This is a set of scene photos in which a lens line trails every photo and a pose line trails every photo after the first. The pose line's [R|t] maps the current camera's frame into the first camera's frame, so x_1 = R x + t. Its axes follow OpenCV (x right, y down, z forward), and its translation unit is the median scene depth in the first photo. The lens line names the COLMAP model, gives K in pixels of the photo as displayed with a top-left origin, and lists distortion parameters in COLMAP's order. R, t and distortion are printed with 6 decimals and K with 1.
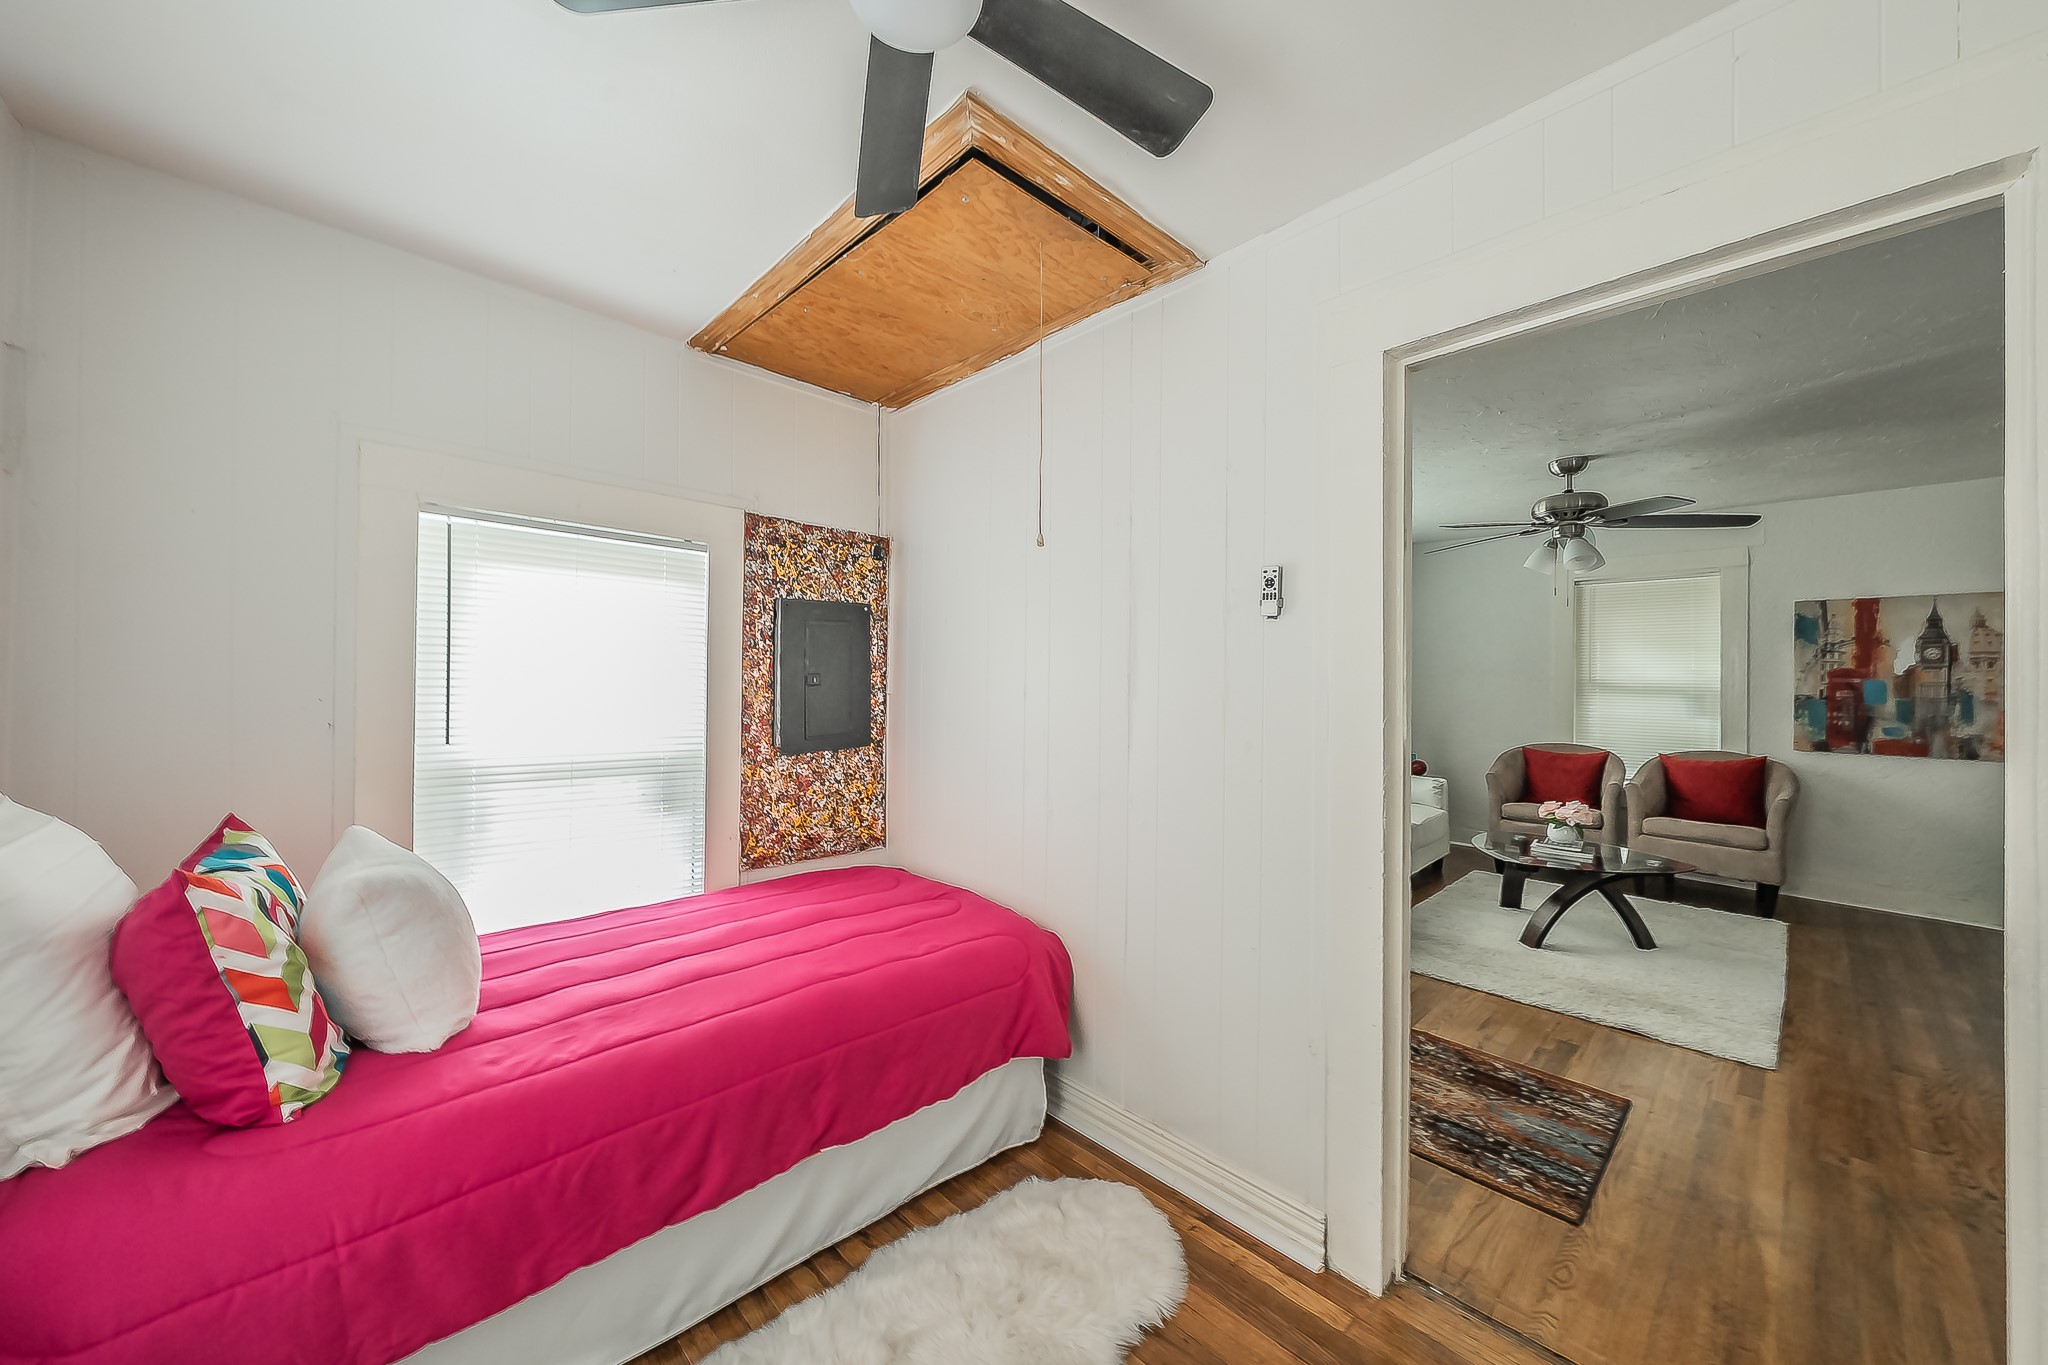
lens RADIAL K [[725.5, 0, 1010.6], [0, 725.5, 674.6], [0, 0, 1]] dist [0.000851, 0.000113]
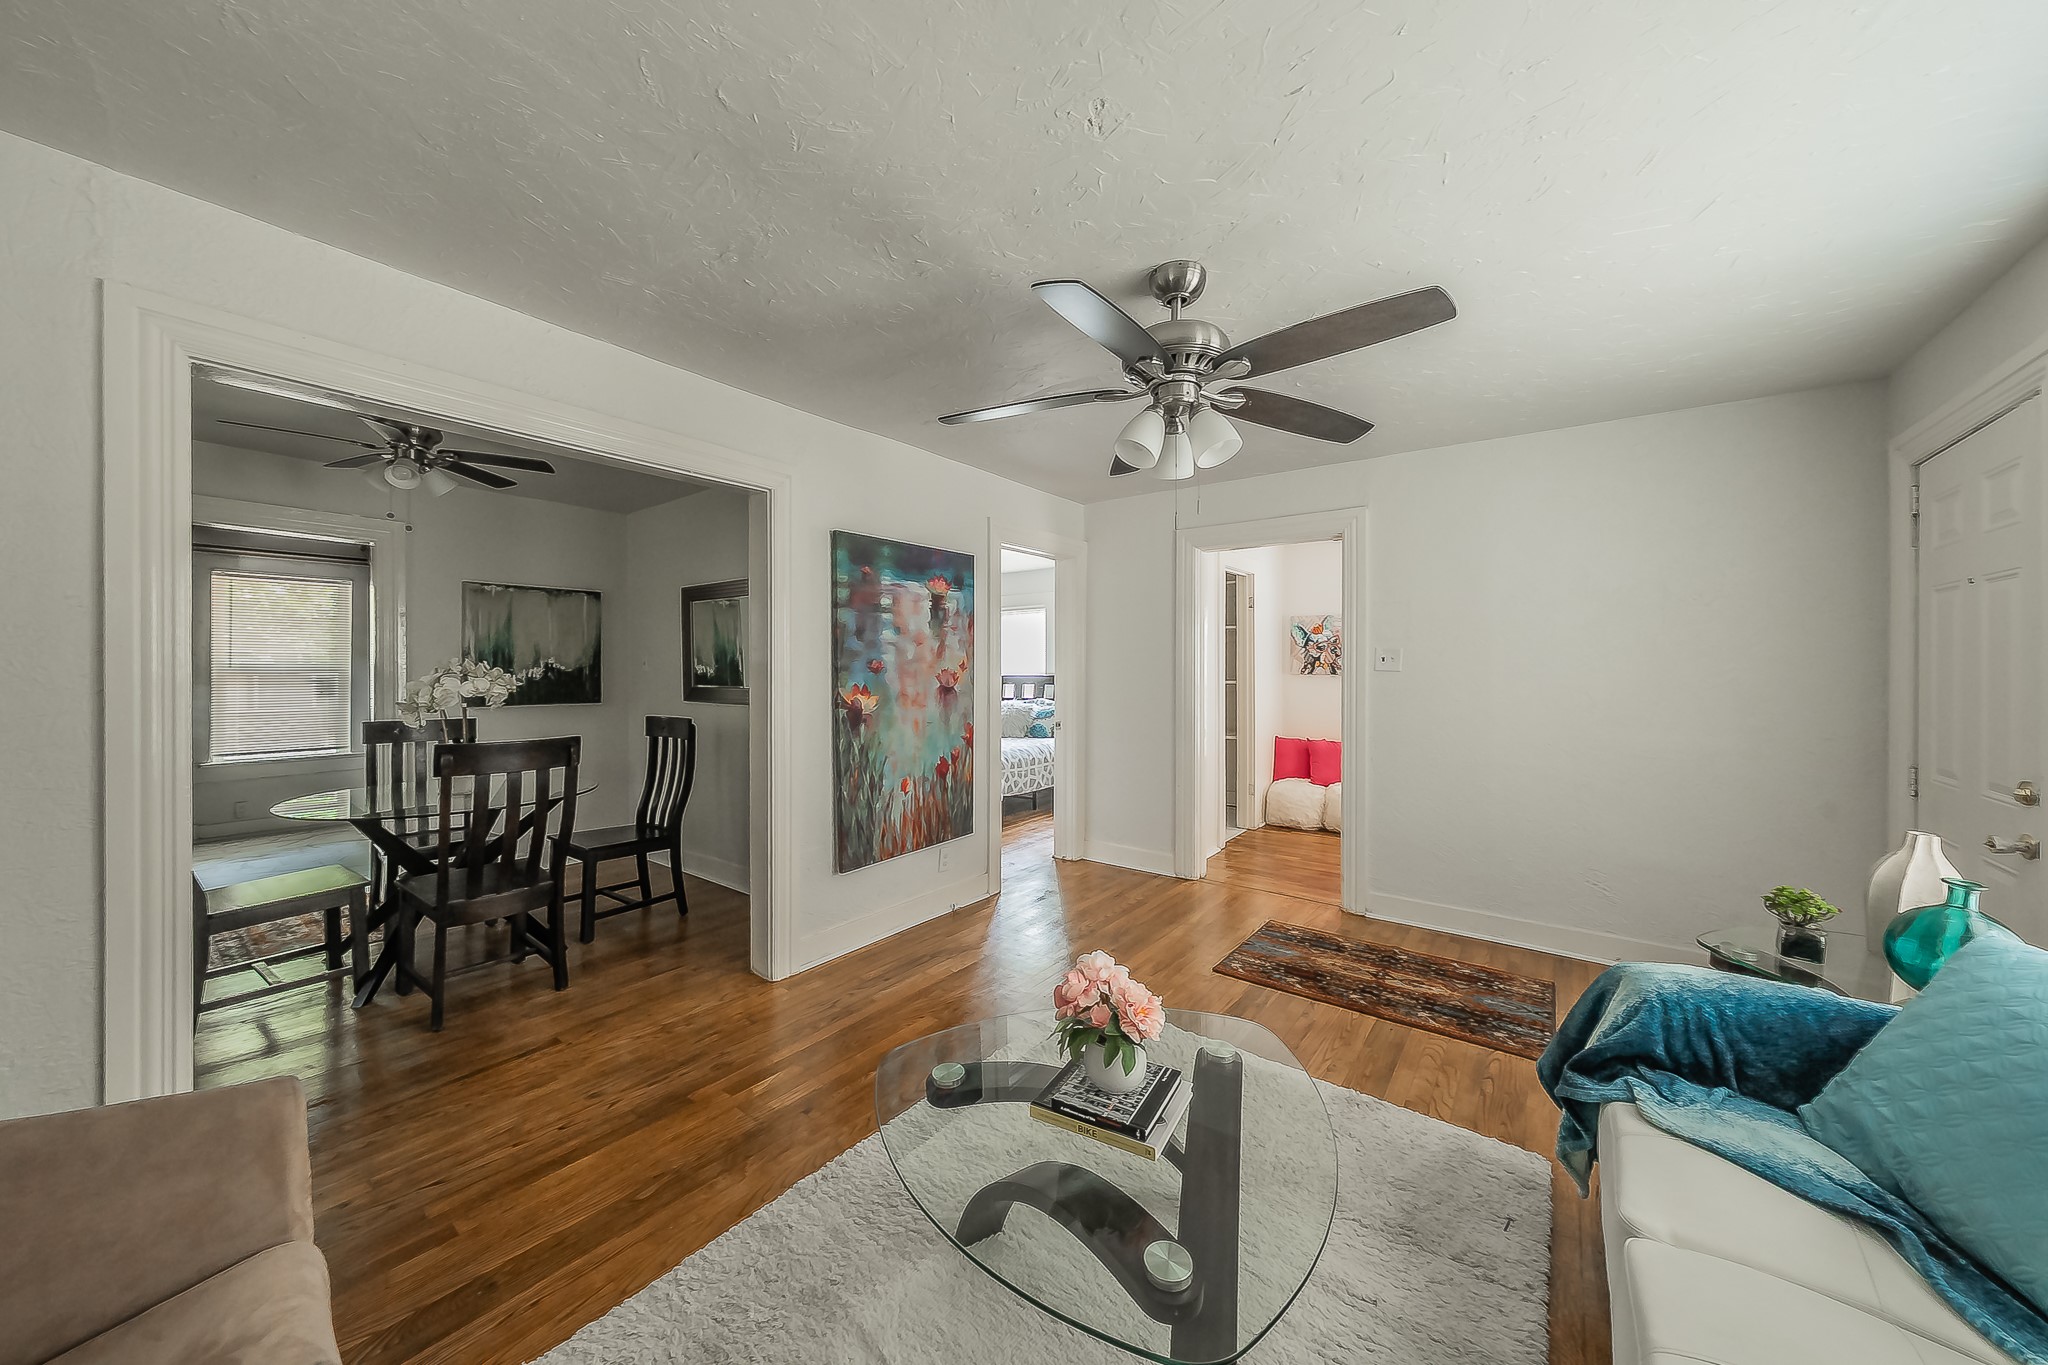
lens RADIAL K [[696.3, 0, 1021.9], [0, 696.3, 669.5], [0, 0, 1]] dist [0.000343, 0.000025]
pose [[-0.985032, -0.011737, -0.171972, 1.125942], [-0.011049, 0.999927, -0.004959, 0.022959], [0.172017, -0.002984, -0.985089, 1.746283]]
